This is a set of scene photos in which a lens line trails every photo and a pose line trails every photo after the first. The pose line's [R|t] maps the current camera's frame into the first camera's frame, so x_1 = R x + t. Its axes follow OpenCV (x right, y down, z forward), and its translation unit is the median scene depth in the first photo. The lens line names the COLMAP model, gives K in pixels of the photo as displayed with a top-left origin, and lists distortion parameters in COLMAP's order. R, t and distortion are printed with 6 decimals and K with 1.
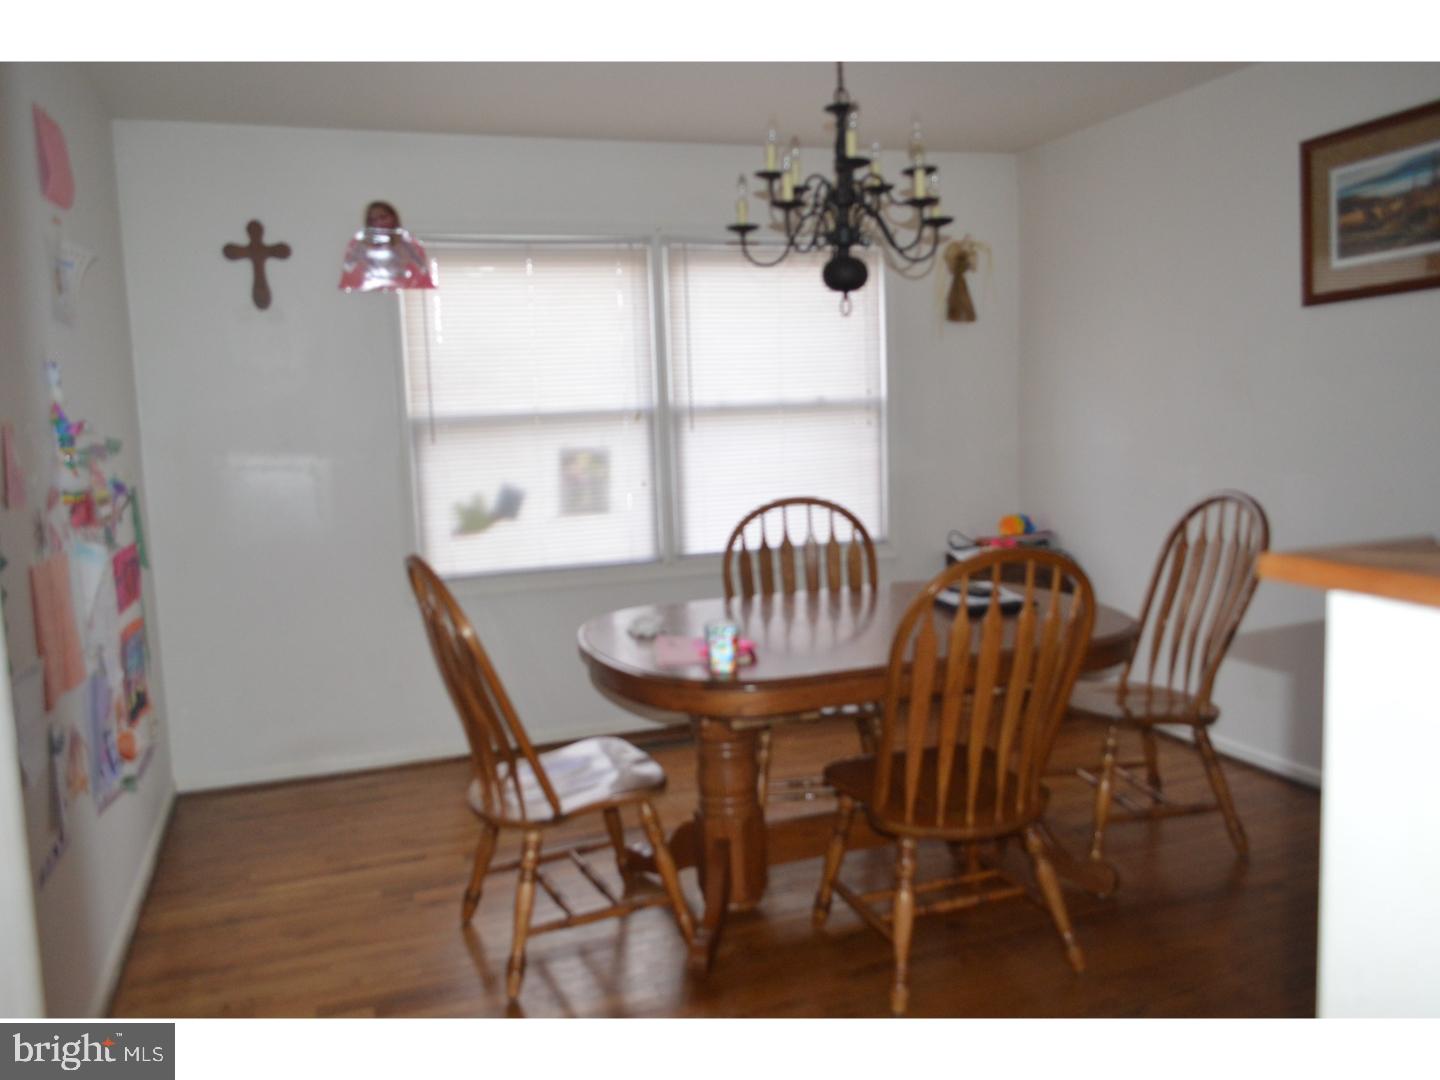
lens RADIAL K [[1162.2, 0, 720.0], [0, 1162.2, 540.0], [0, 0, 1]] dist [-0.004987, -0.004033]
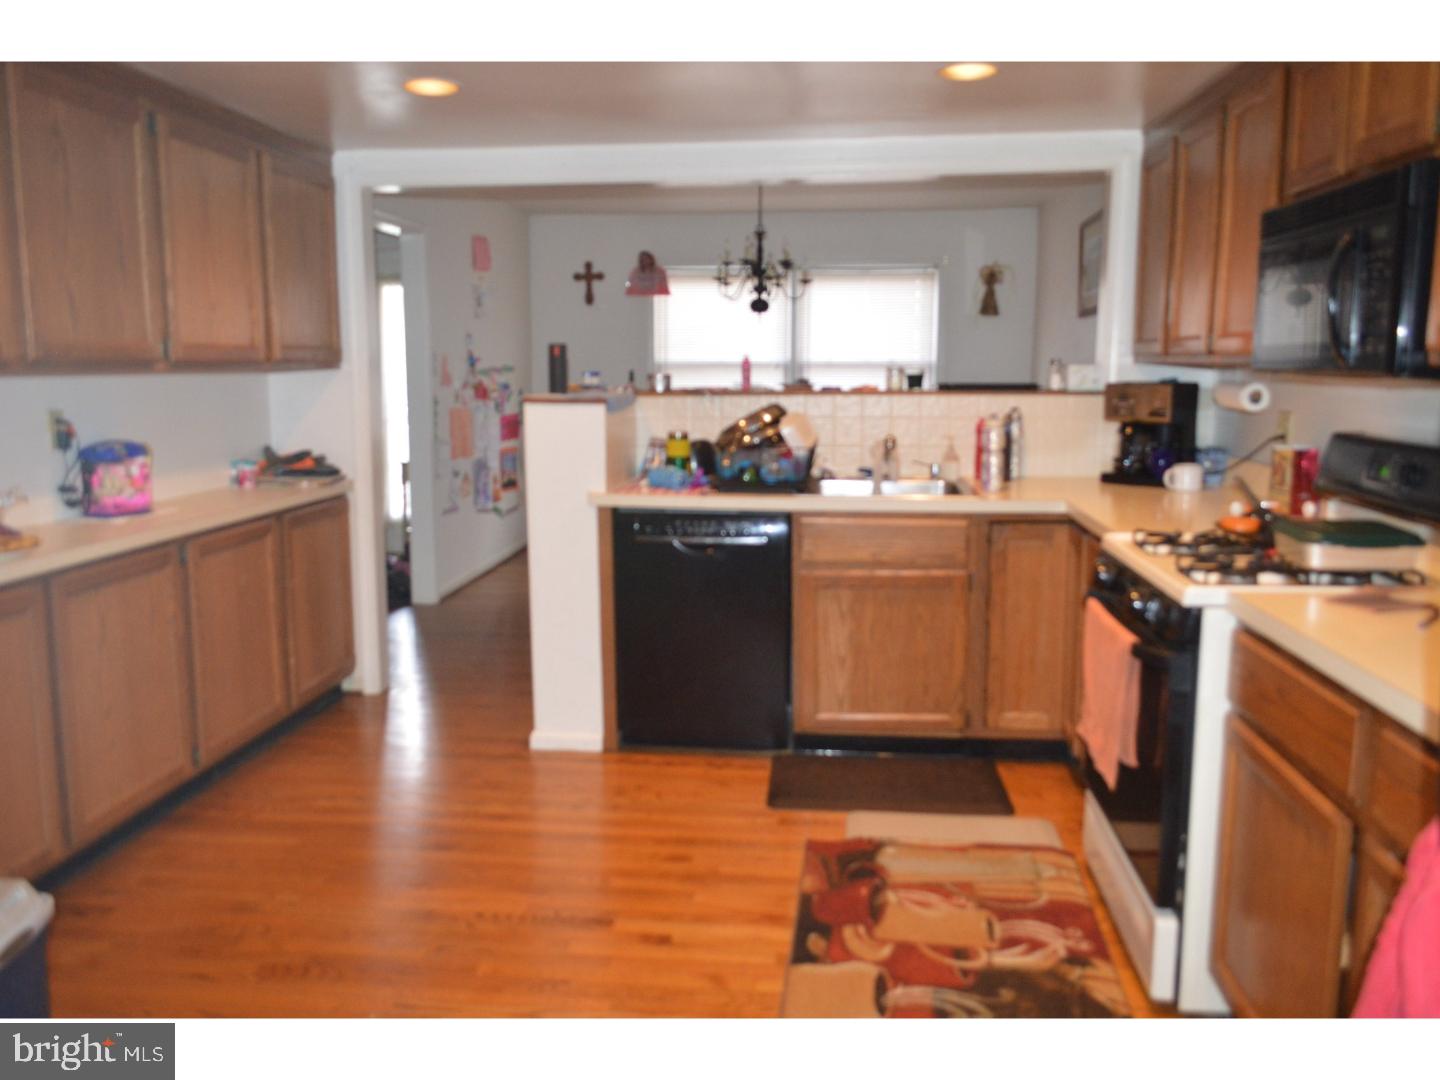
lens RADIAL K [[1162.2, 0, 720.0], [0, 1162.2, 540.0], [0, 0, 1]] dist [-0.004987, -0.004033]
pose [[0.899785, 0.104441, -0.423650, 0.721989], [-0.085909, 0.994330, 0.062669, 0.063571], [0.427793, -0.019994, 0.903656, -0.755320]]
